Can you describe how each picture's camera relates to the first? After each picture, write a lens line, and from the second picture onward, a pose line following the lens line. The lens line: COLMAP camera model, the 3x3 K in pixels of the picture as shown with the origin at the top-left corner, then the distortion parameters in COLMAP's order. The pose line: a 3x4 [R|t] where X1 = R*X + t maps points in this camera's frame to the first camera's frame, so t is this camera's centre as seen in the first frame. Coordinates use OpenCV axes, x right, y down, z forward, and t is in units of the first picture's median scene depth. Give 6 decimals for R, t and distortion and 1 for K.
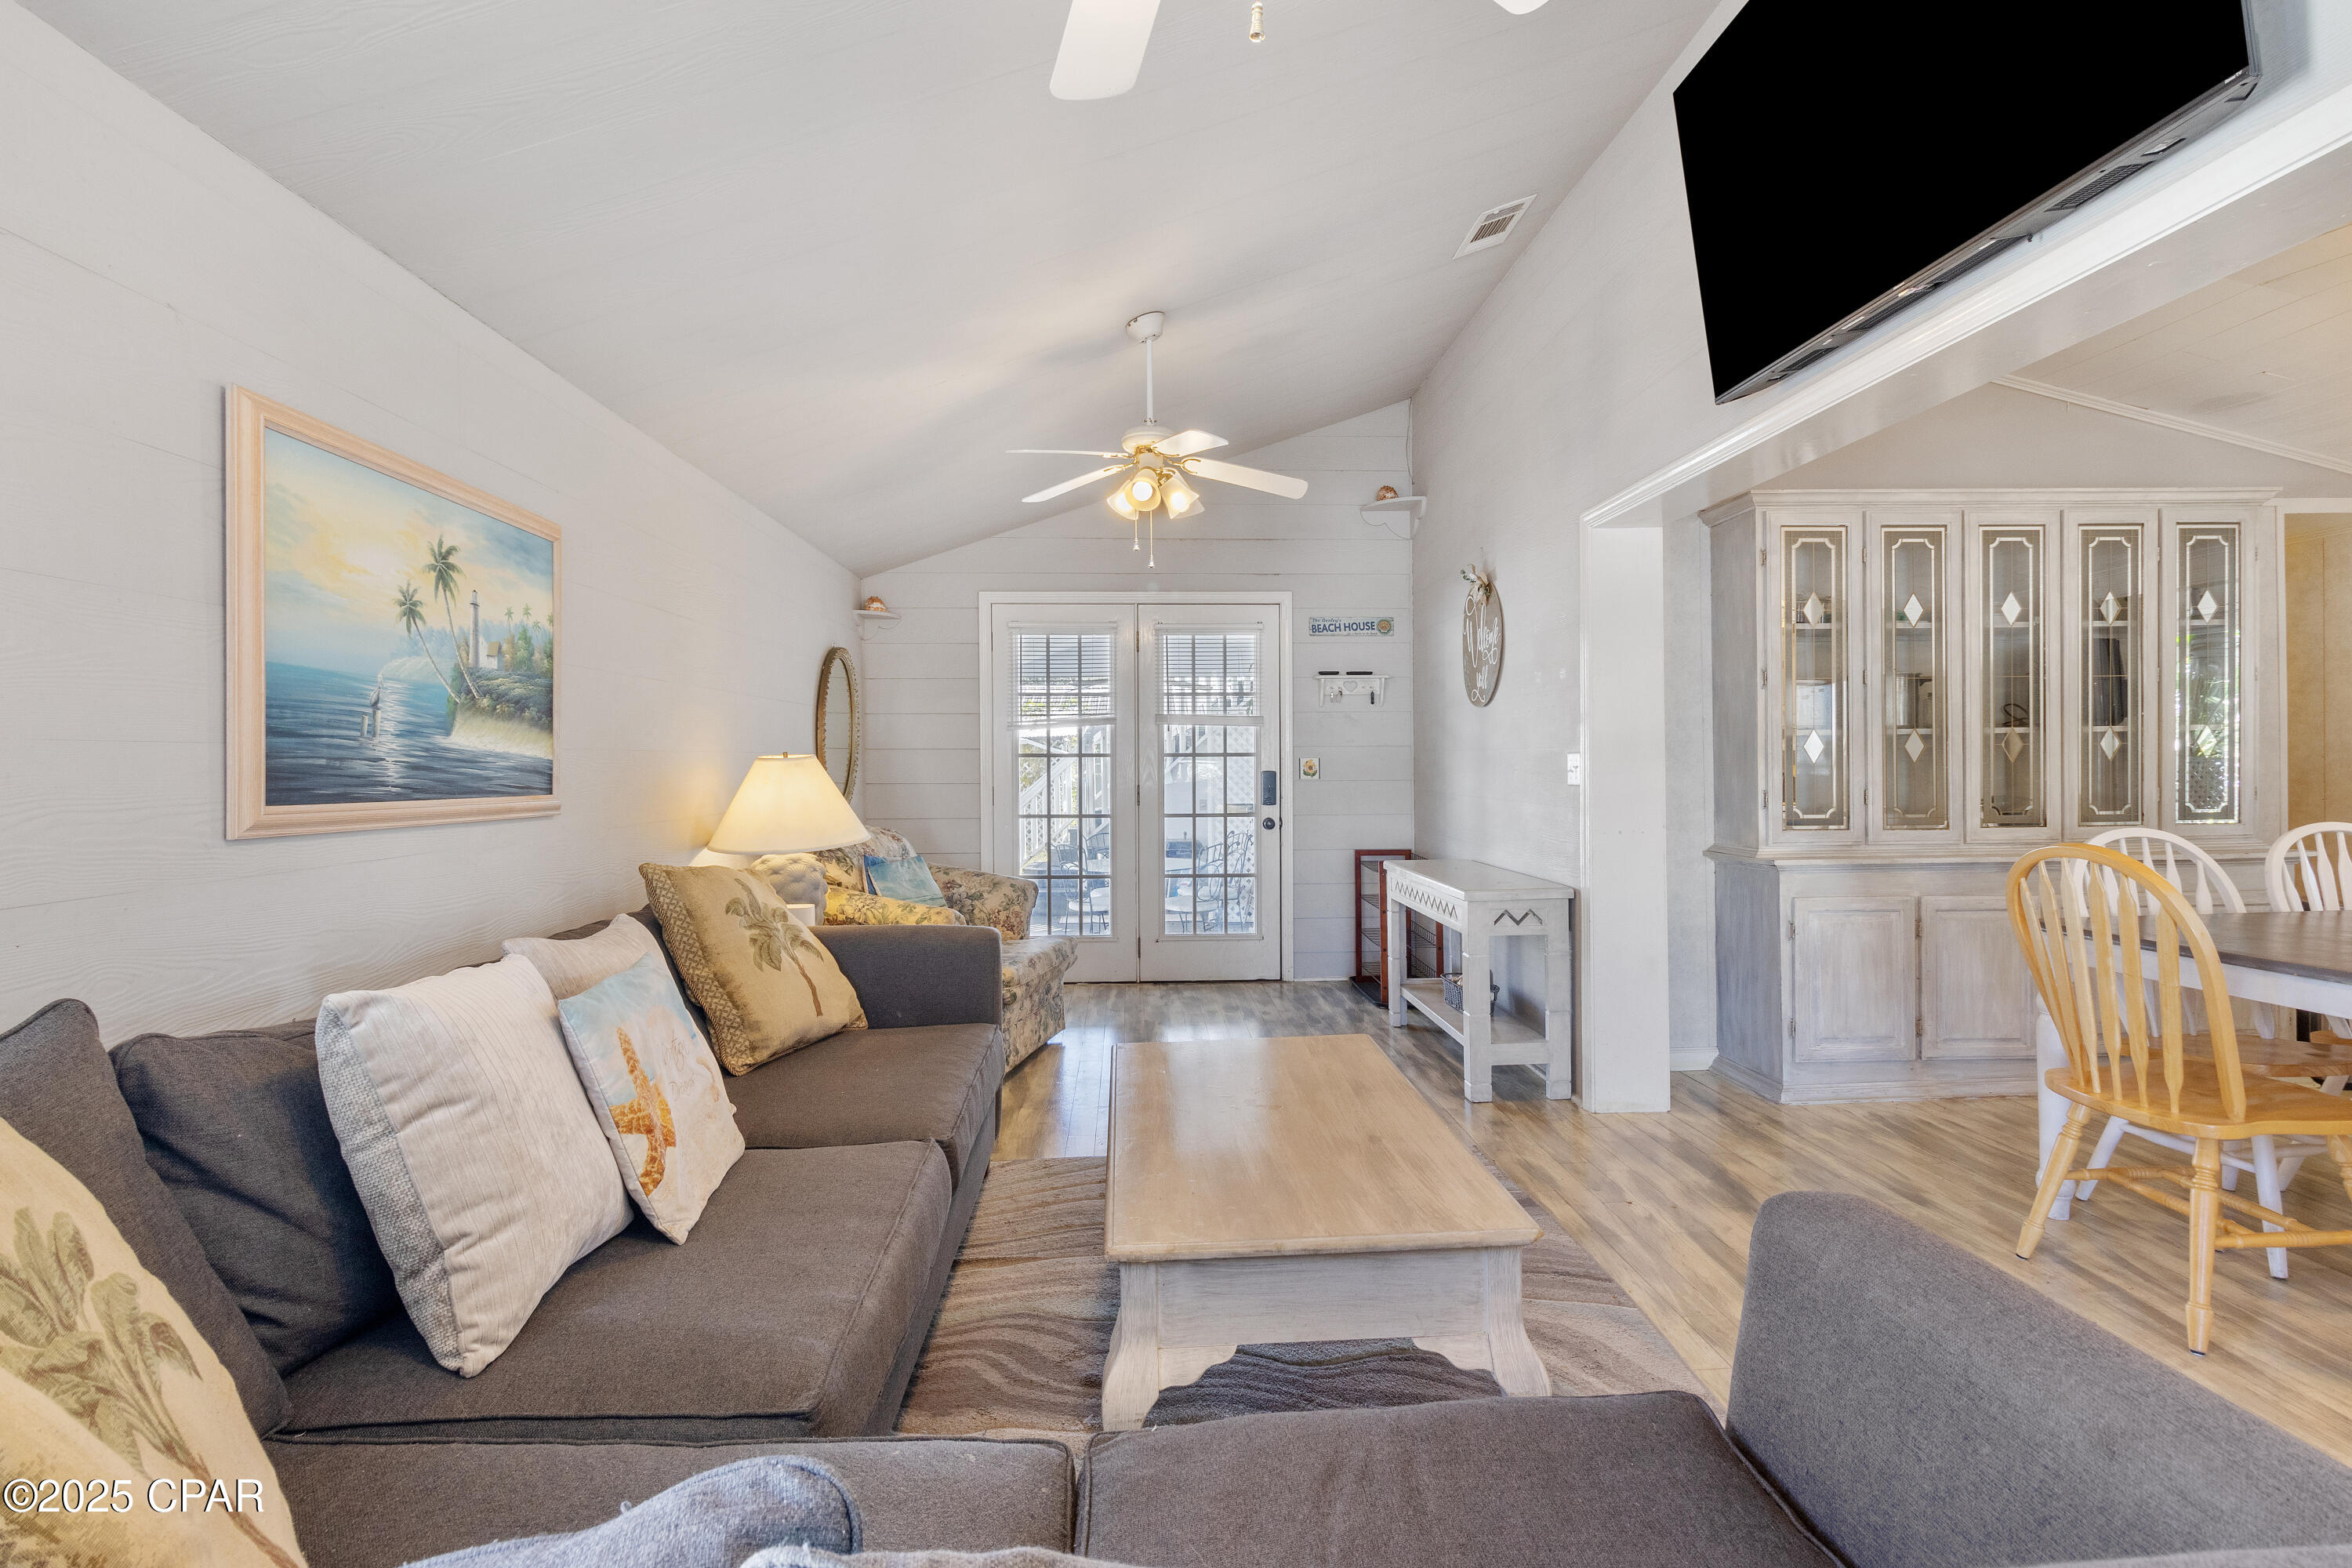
lens RADIAL K [[1120.7, 0, 1176.0], [0, 1120.7, 784.0], [0, 0, 1]] dist [-0.002996, 0.000870]
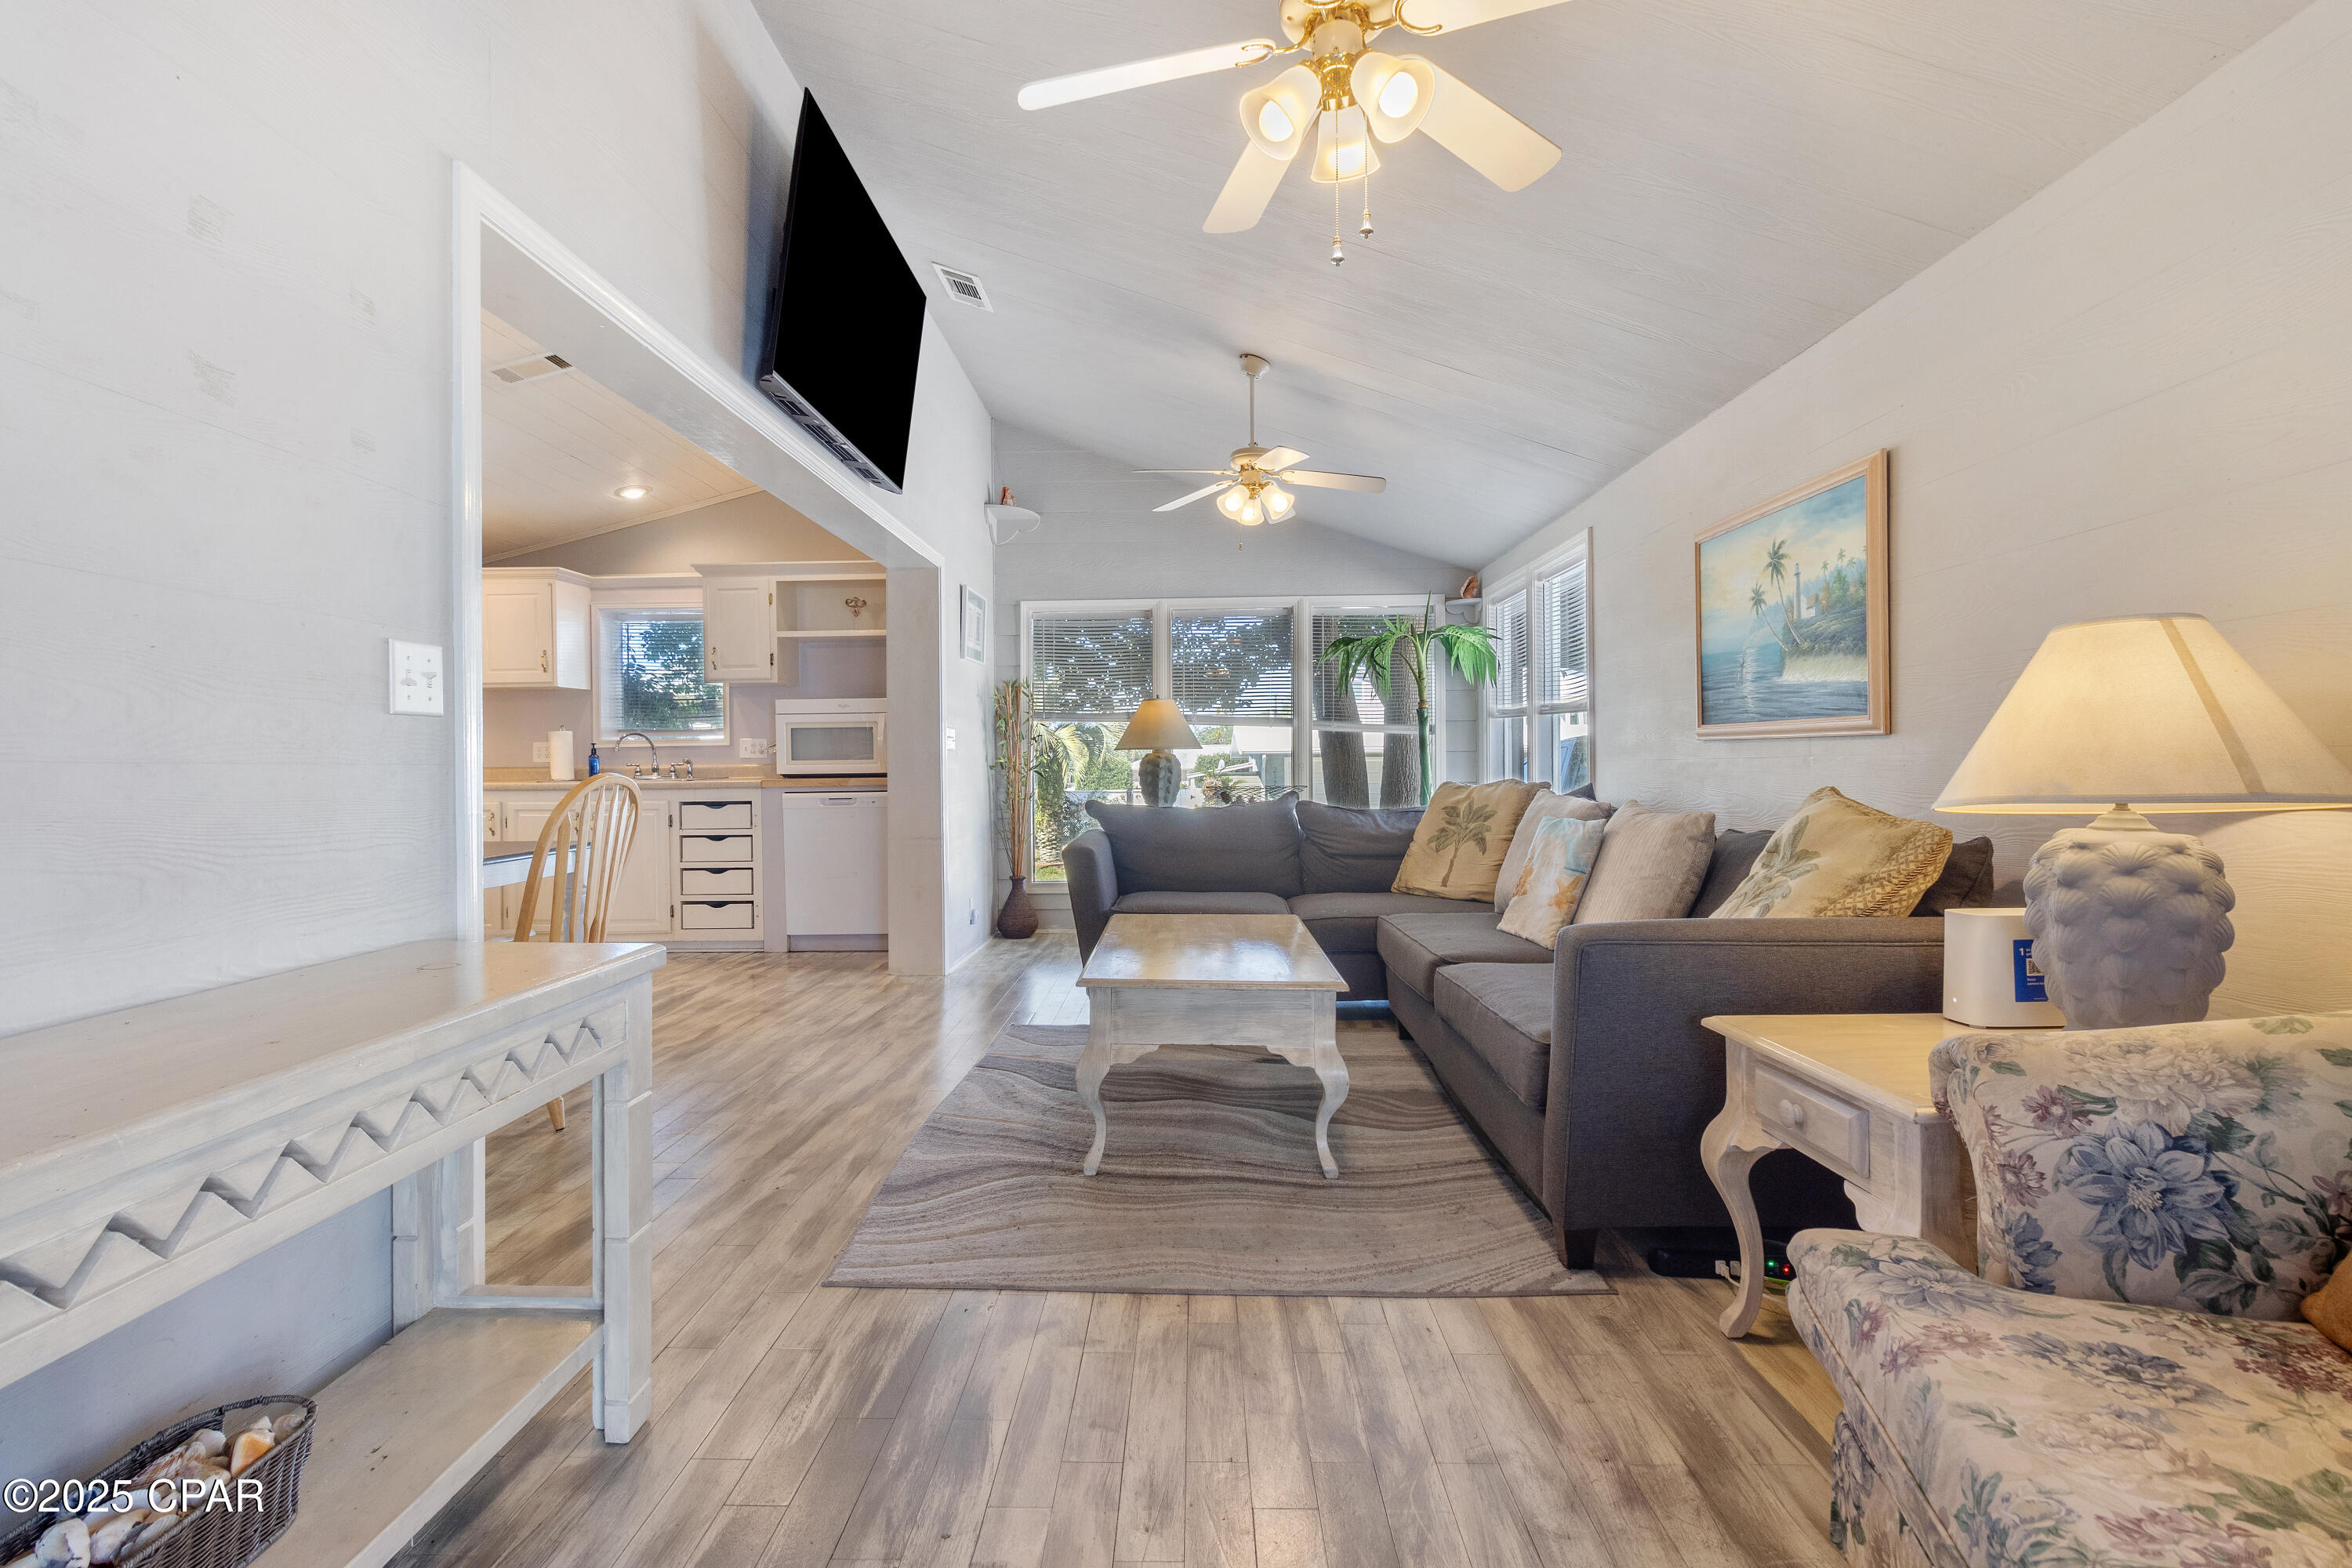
lens RADIAL K [[1104.9, 0, 1176.8], [0, 1104.9, 776.2], [0, 0, 1]] dist [0.009790, -0.000528]
pose [[-0.997870, 0.016428, 0.063135, 0.019610], [0.018132, 0.999484, 0.026522, 0.019587], [-0.062667, 0.027610, -0.997652, 1.452233]]
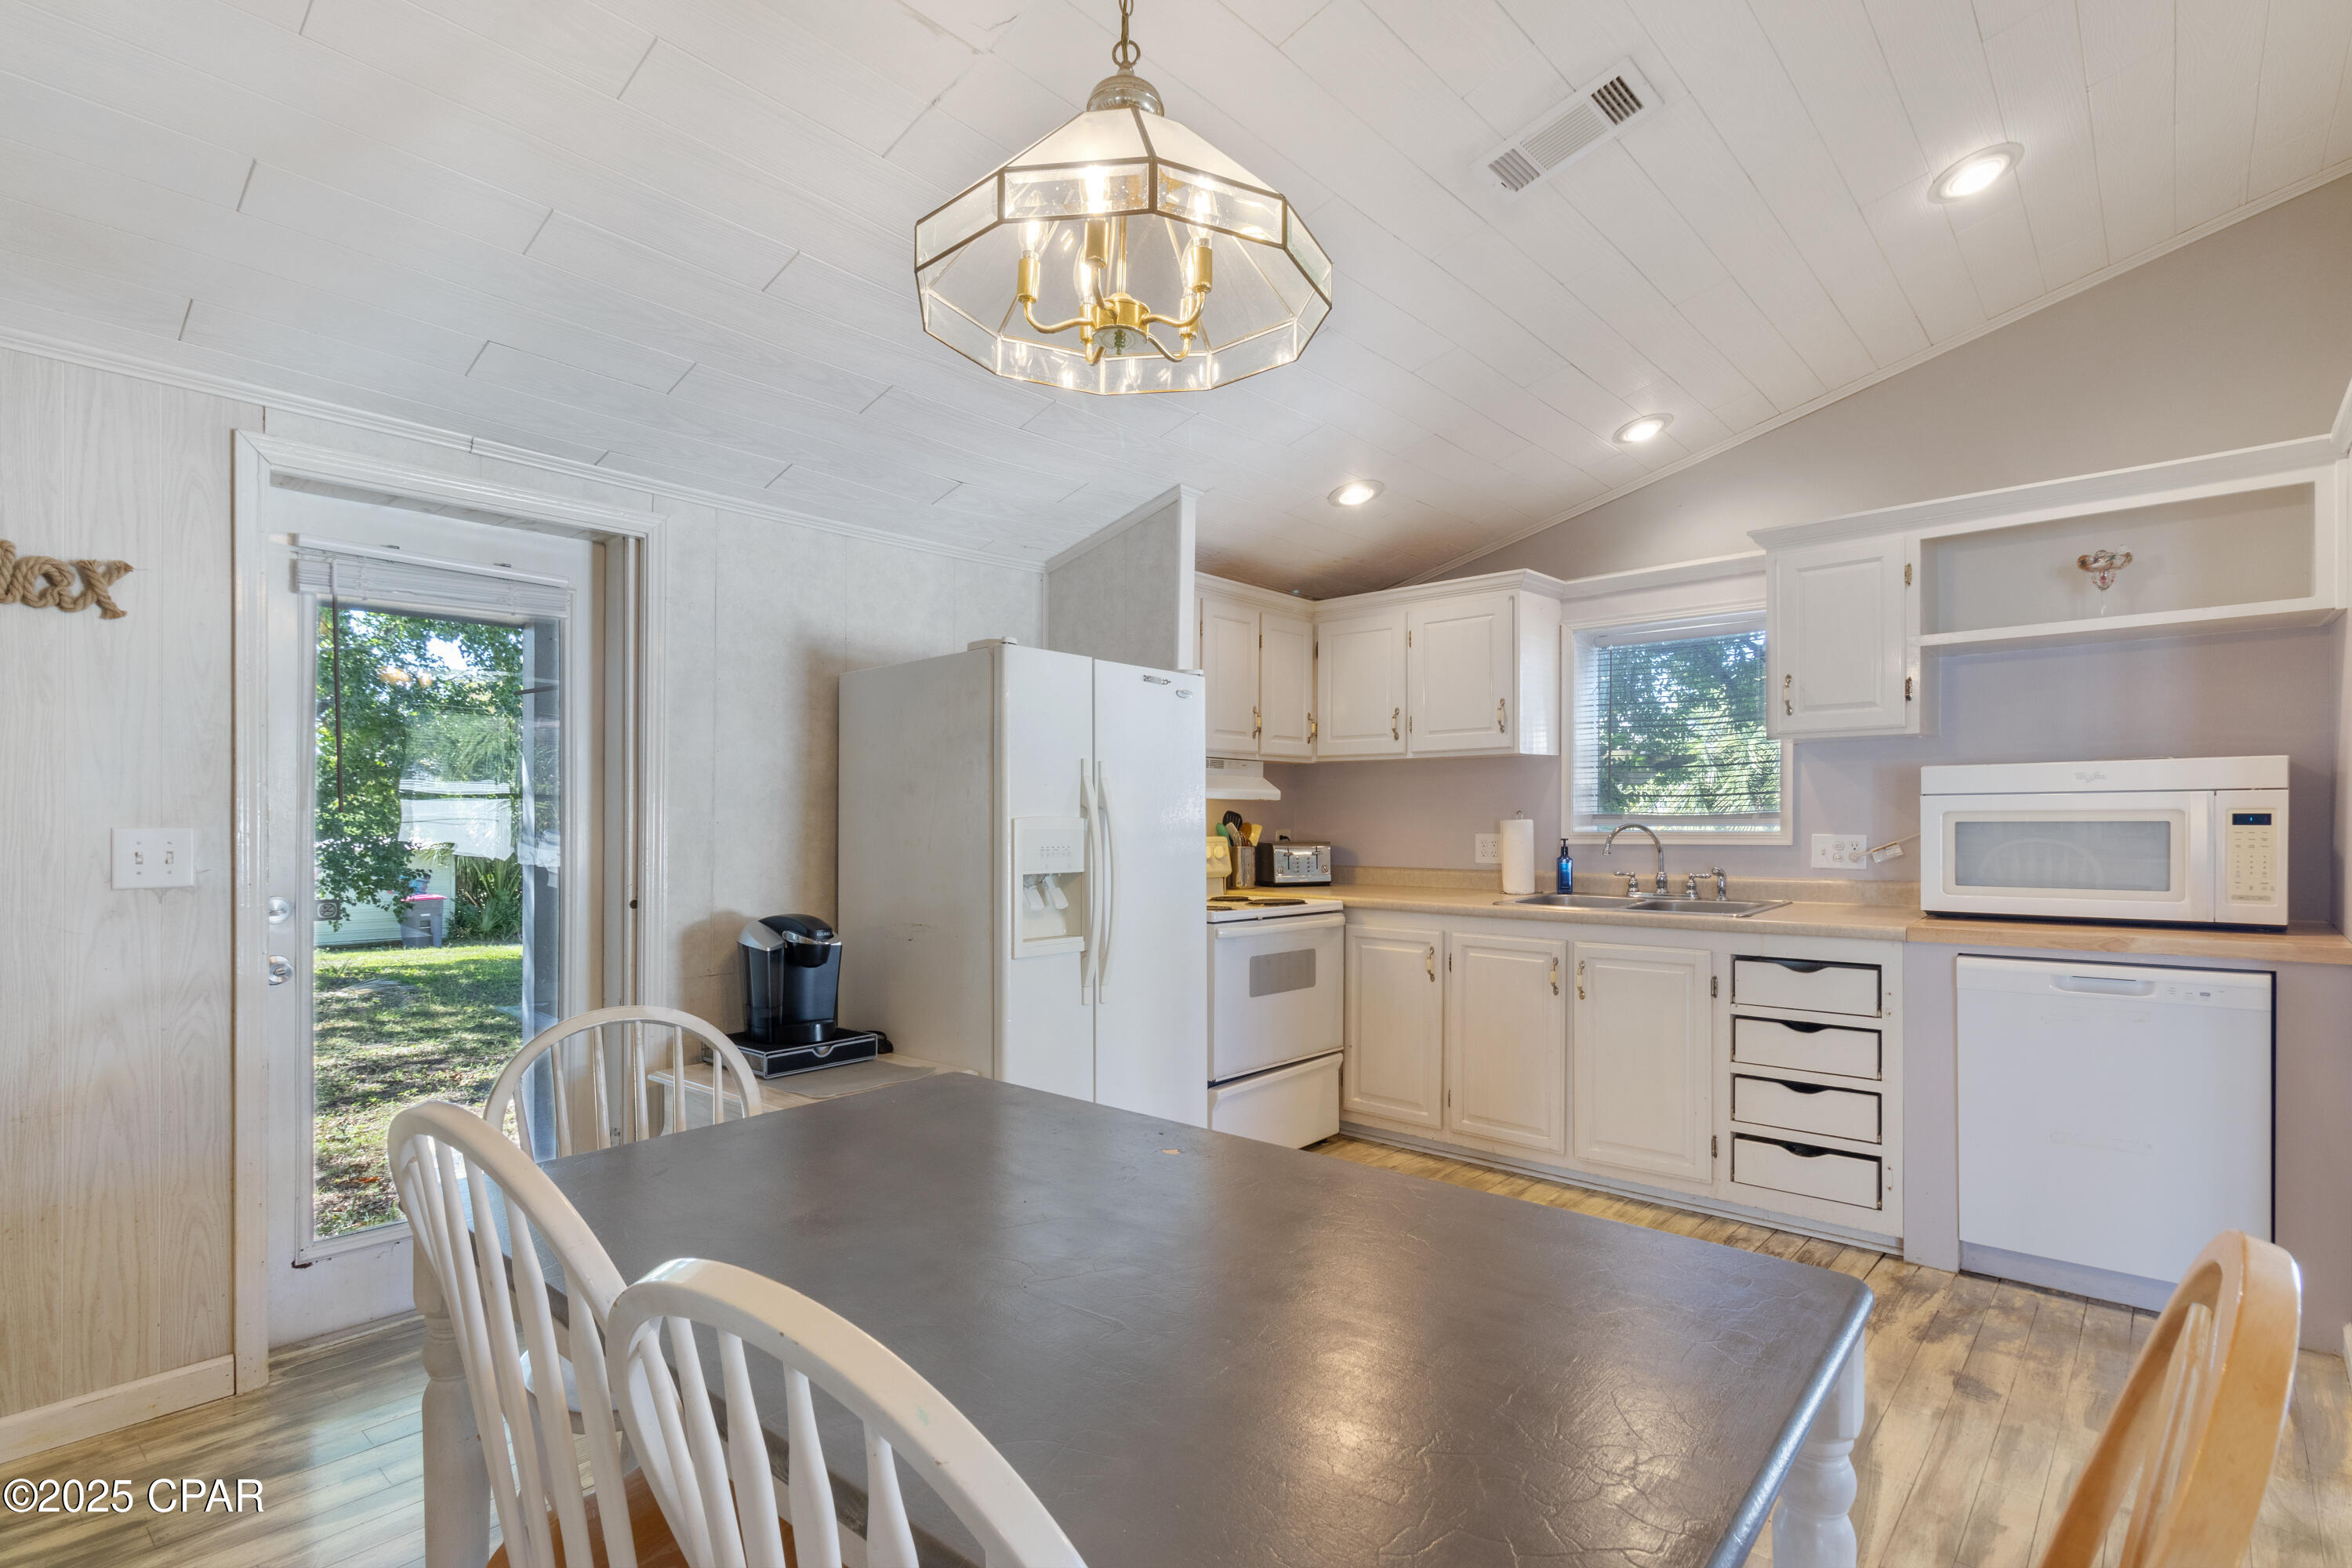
lens RADIAL K [[1154.2, 0, 1183.9], [0, 1154.2, 815.5], [0, 0, 1]] dist [0.001152, 0.000910]
pose [[-0.718485, 0.011219, 0.695452, 0.495680], [0.018175, 0.999831, 0.002648, -0.035125], [-0.695305, 0.014542, -0.718567, 0.891352]]
